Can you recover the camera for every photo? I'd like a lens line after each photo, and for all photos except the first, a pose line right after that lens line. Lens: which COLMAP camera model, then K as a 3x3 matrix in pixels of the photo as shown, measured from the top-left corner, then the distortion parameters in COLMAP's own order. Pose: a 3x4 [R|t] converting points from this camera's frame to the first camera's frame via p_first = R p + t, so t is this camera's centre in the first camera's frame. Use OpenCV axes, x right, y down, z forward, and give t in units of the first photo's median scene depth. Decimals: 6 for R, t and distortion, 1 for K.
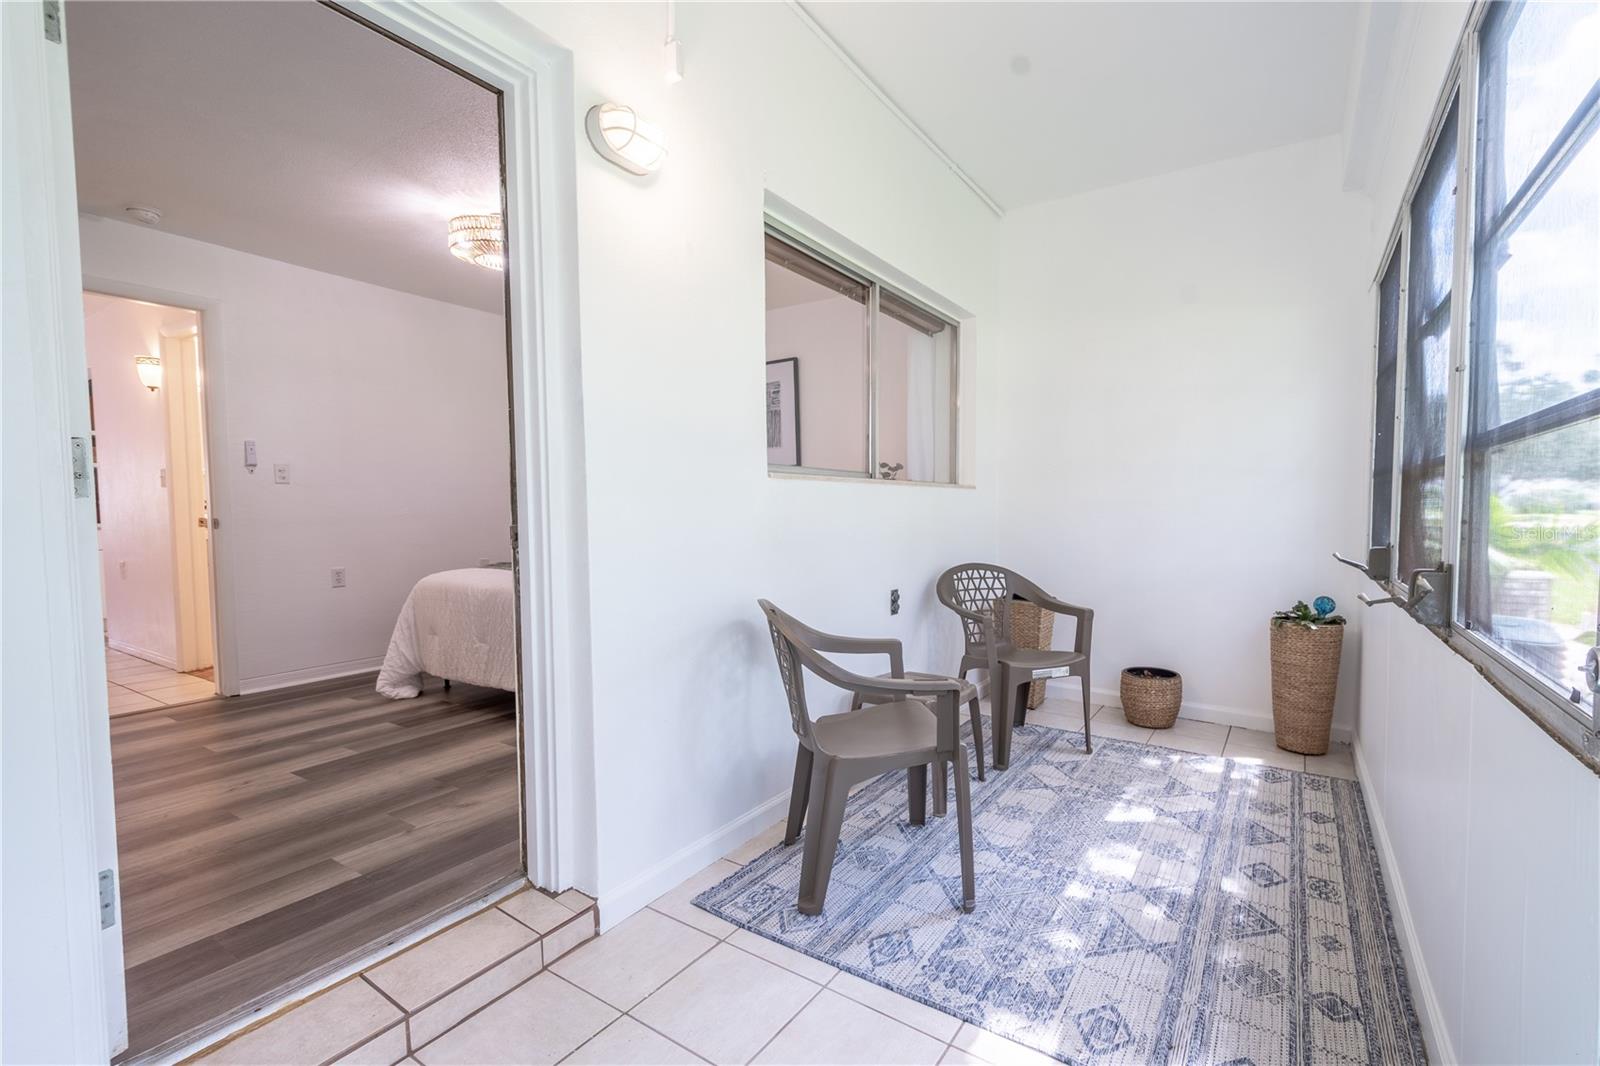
lens RADIAL K [[707.7, 0, 843.5], [0, 707.7, 546.0], [0, 0, 1]] dist [0.000876, -0.000801]
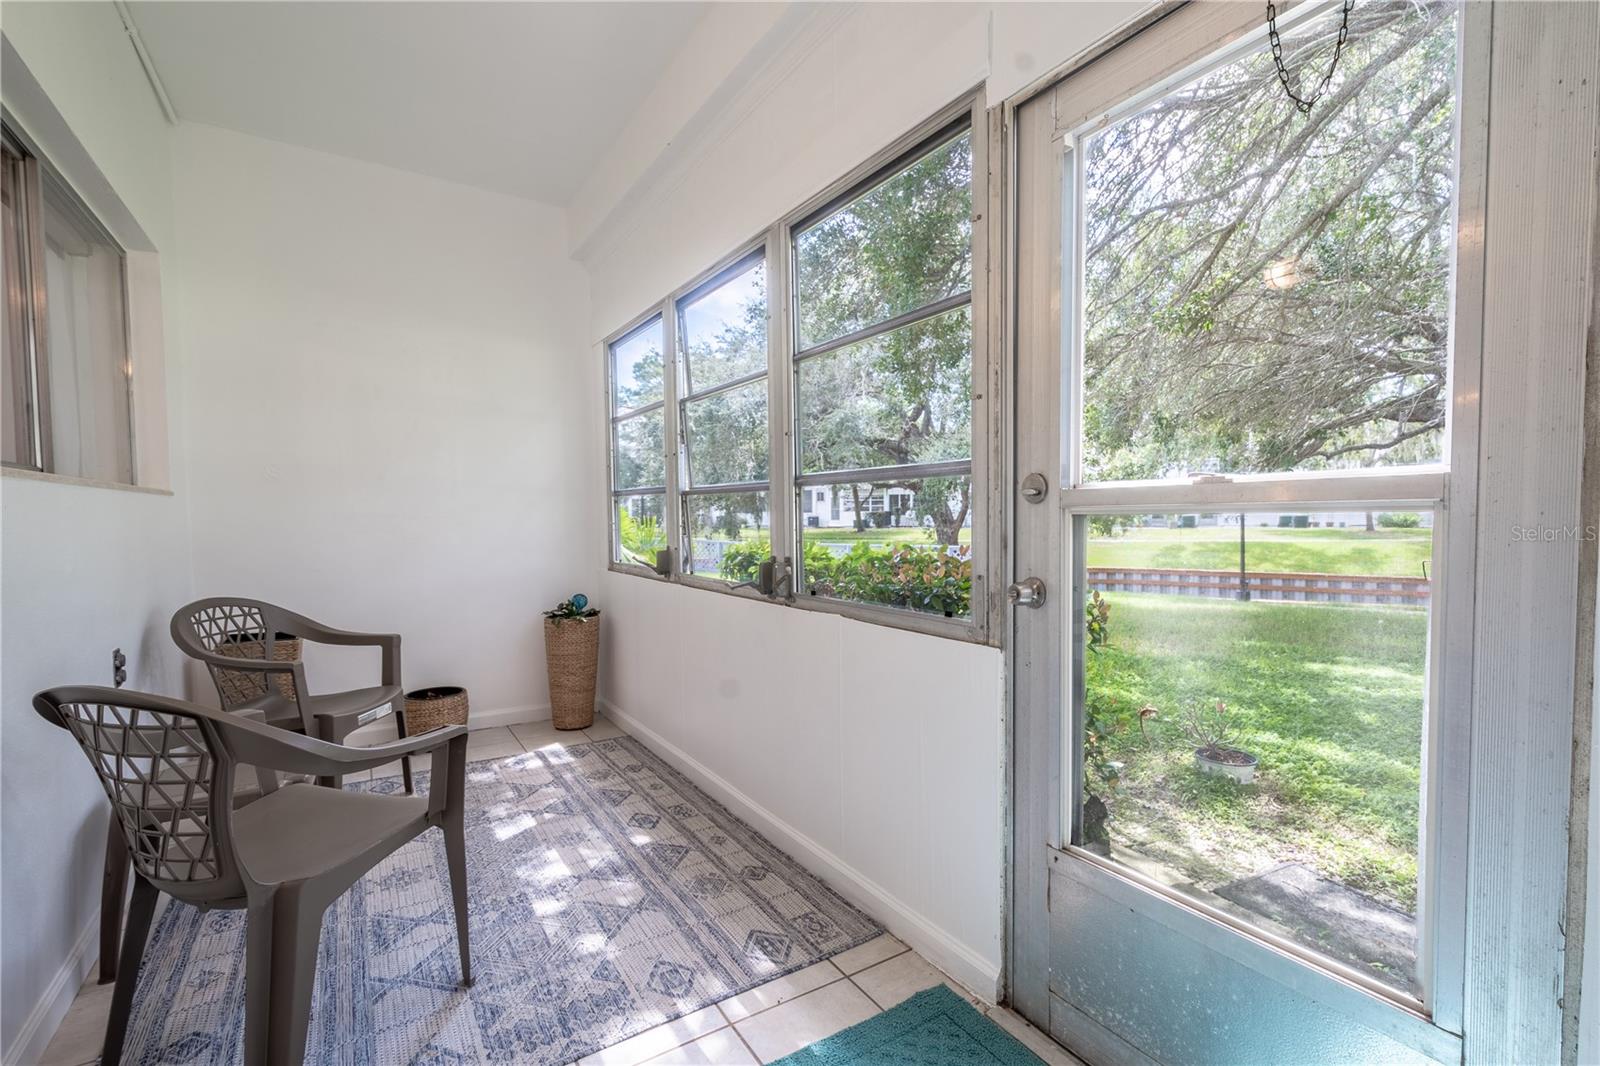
lens RADIAL K [[707.7, 0, 843.5], [0, 707.7, 546.0], [0, 0, 1]] dist [0.000876, -0.000801]
pose [[0.388488, -0.039394, 0.920611, -0.293244], [0.053071, 0.998384, 0.020326, -0.012403], [-0.919924, 0.040962, 0.389951, 0.144690]]
